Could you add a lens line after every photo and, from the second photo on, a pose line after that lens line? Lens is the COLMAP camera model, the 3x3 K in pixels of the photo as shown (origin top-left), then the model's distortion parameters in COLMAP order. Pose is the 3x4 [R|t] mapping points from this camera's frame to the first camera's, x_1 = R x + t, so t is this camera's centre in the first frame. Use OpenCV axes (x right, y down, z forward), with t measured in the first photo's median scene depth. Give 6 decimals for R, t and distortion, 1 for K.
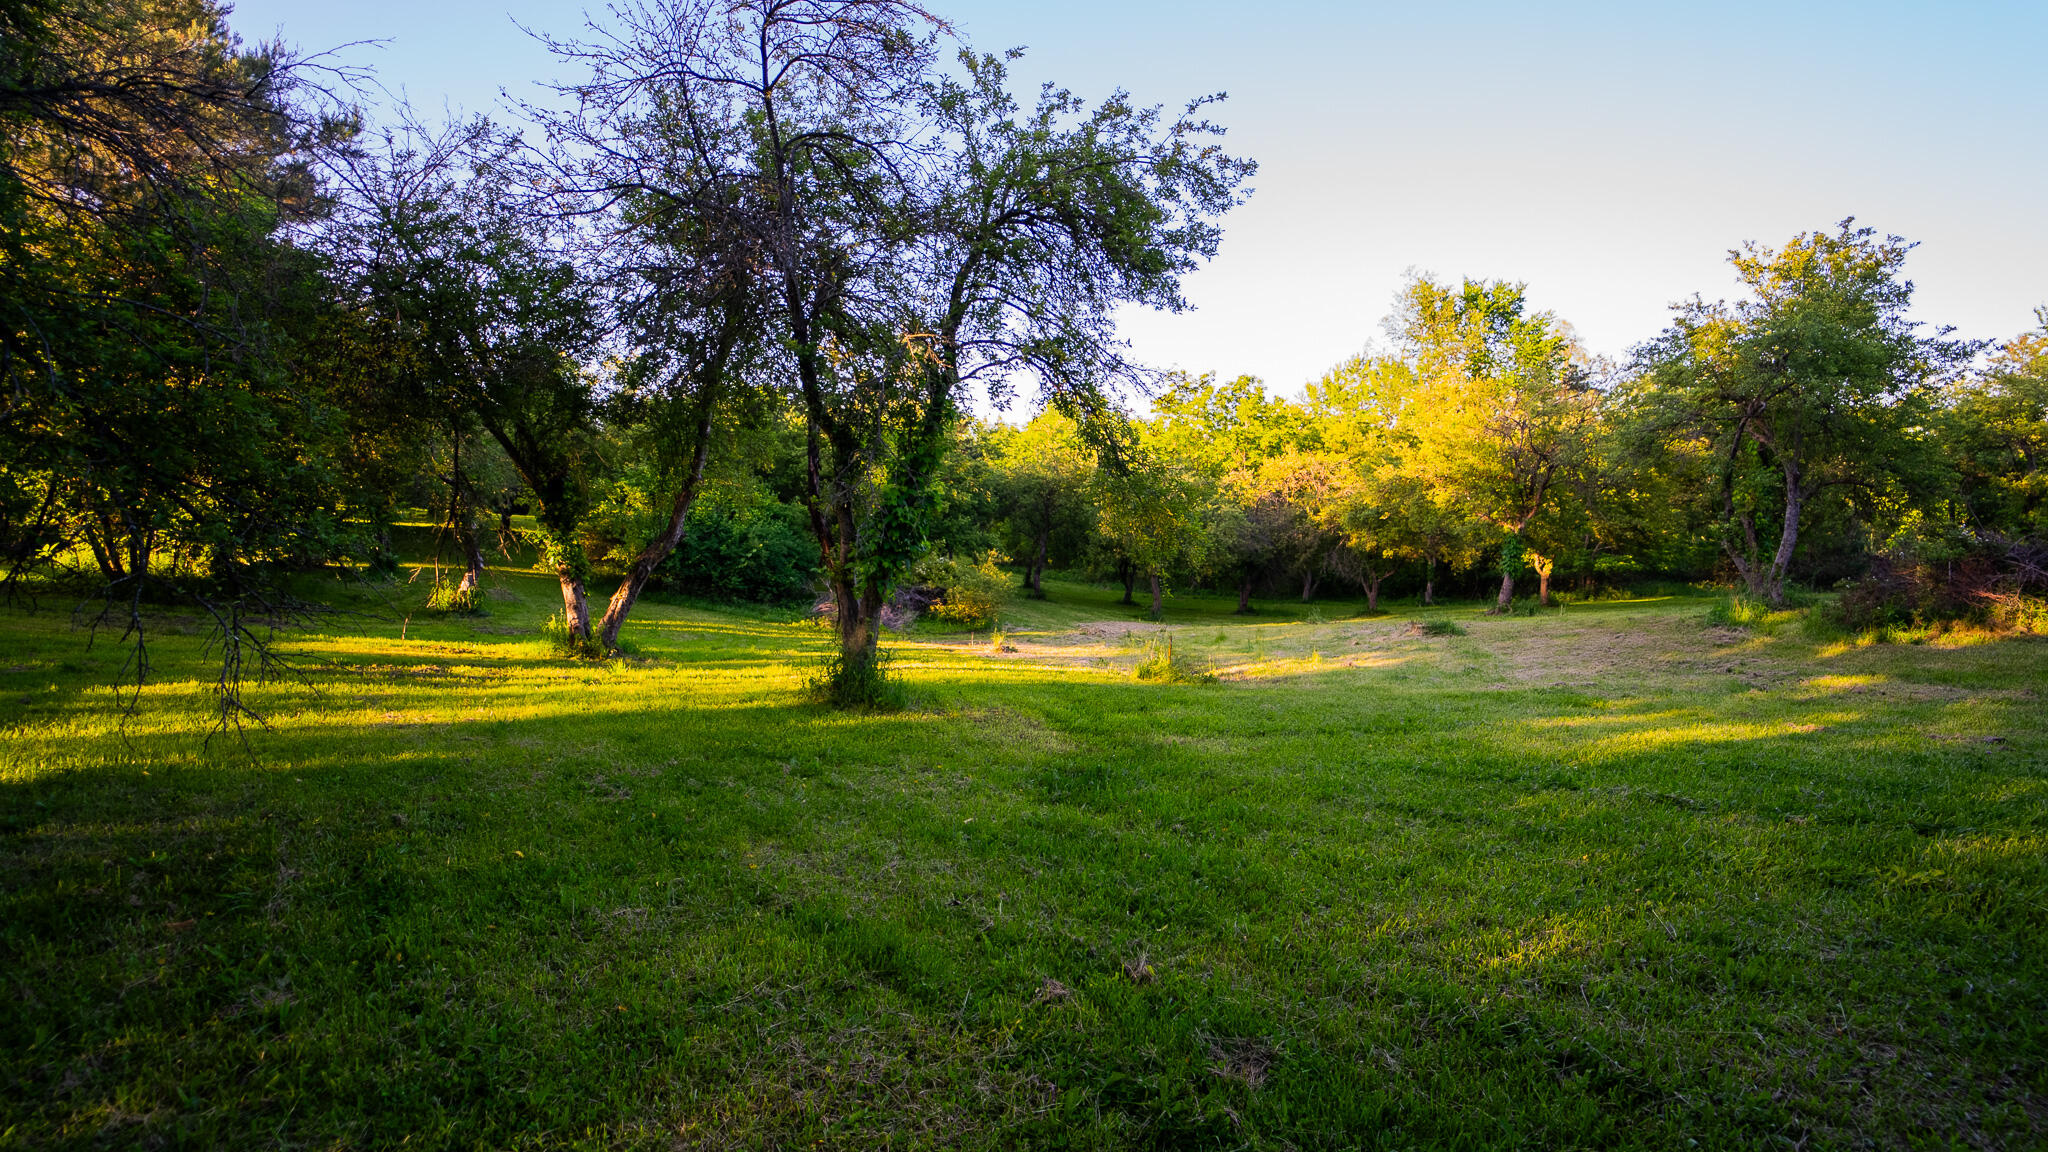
lens RADIAL K [[850.0, 0, 1026.8], [0, 850.0, 575.5], [0, 0, 1]] dist [-0.018855, 0.002328]
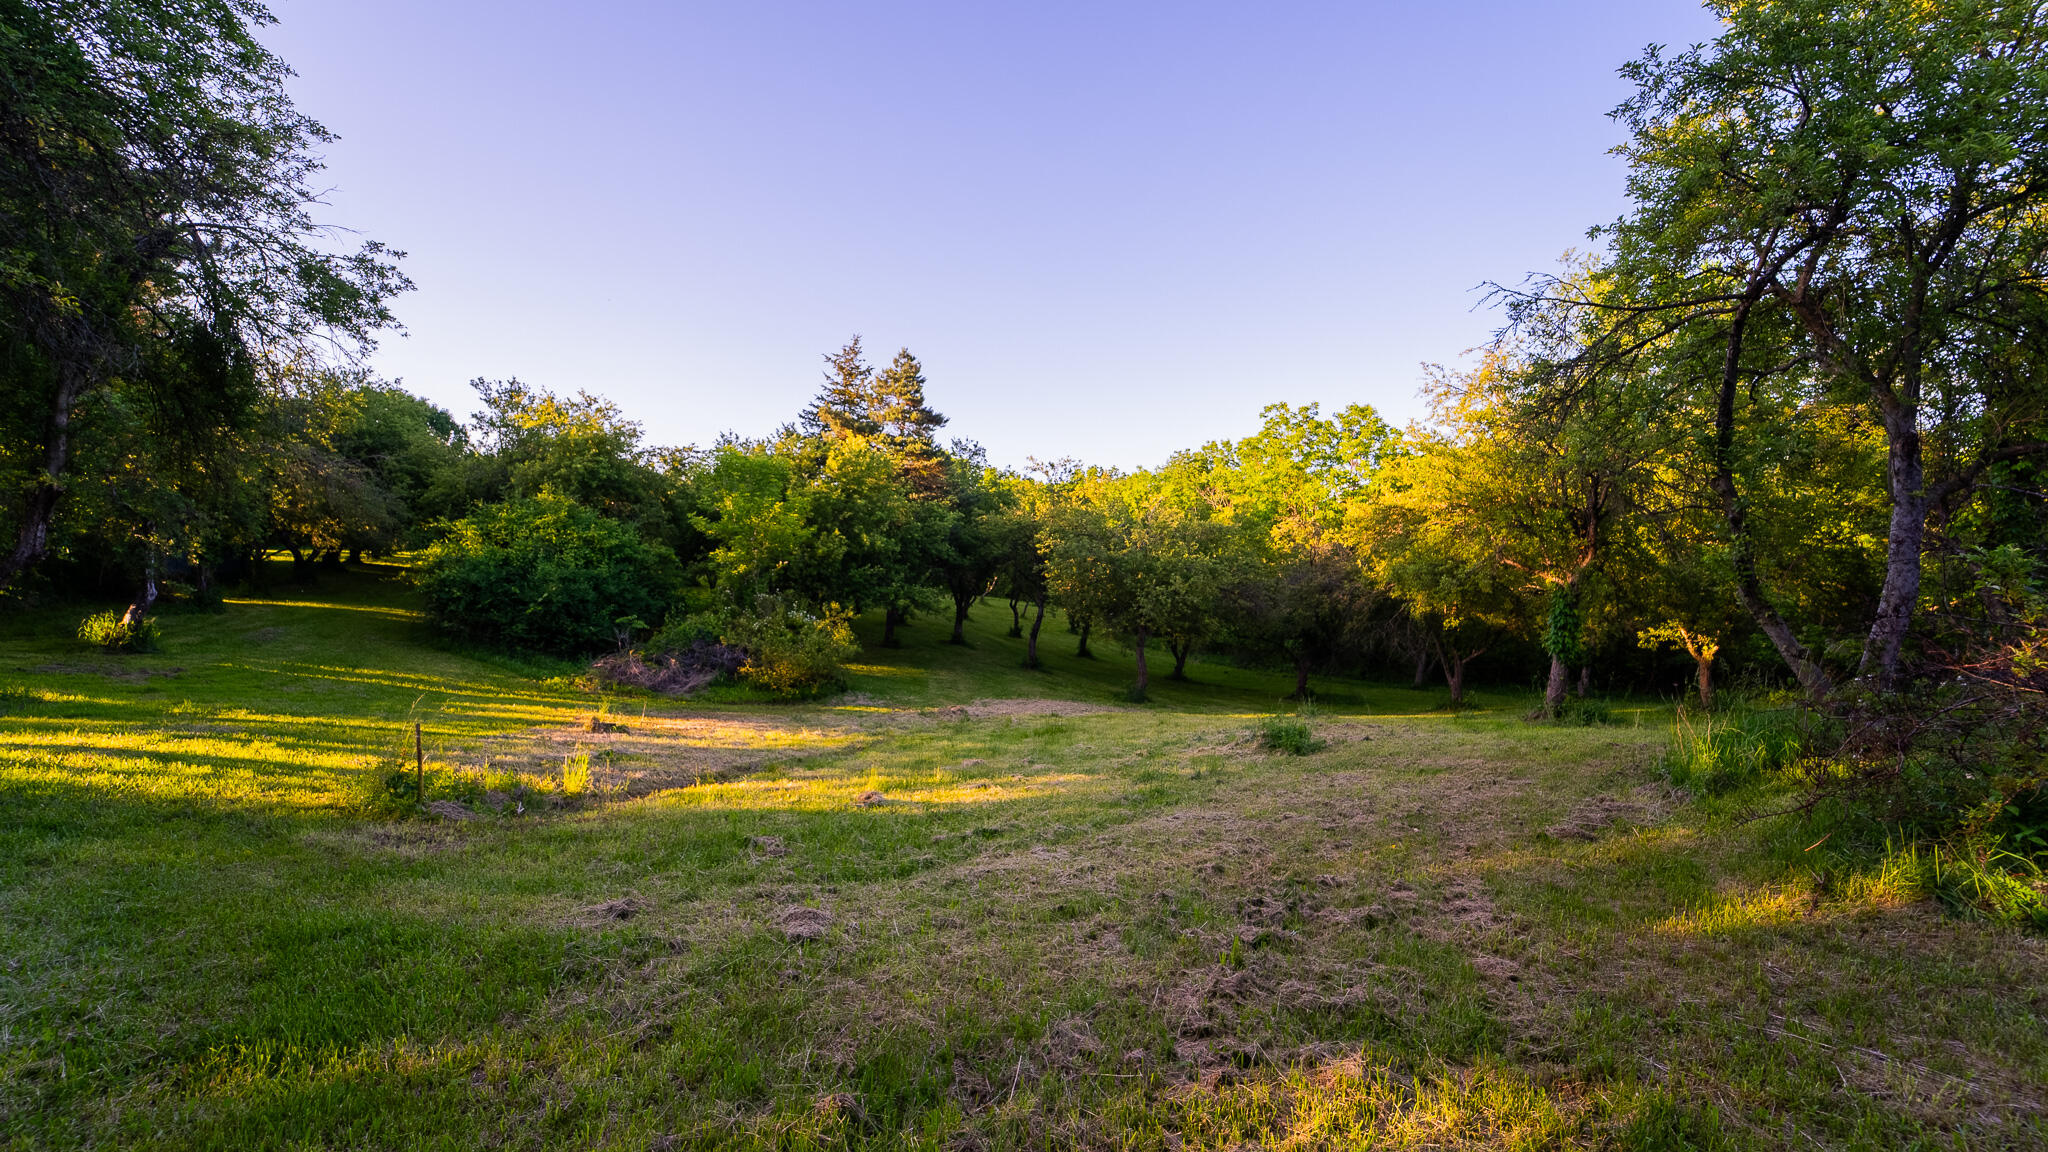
lens RADIAL K [[850.0, 0, 1022.3], [0, 850.0, 576.2], [0, 0, 1]] dist [-0.018855, 0.002328]
pose [[0.963645, 0.011689, -0.266931, 0.349828], [-0.033346, 0.996493, -0.076746, 0.001812], [0.265097, 0.082857, 0.960655, 0.281283]]
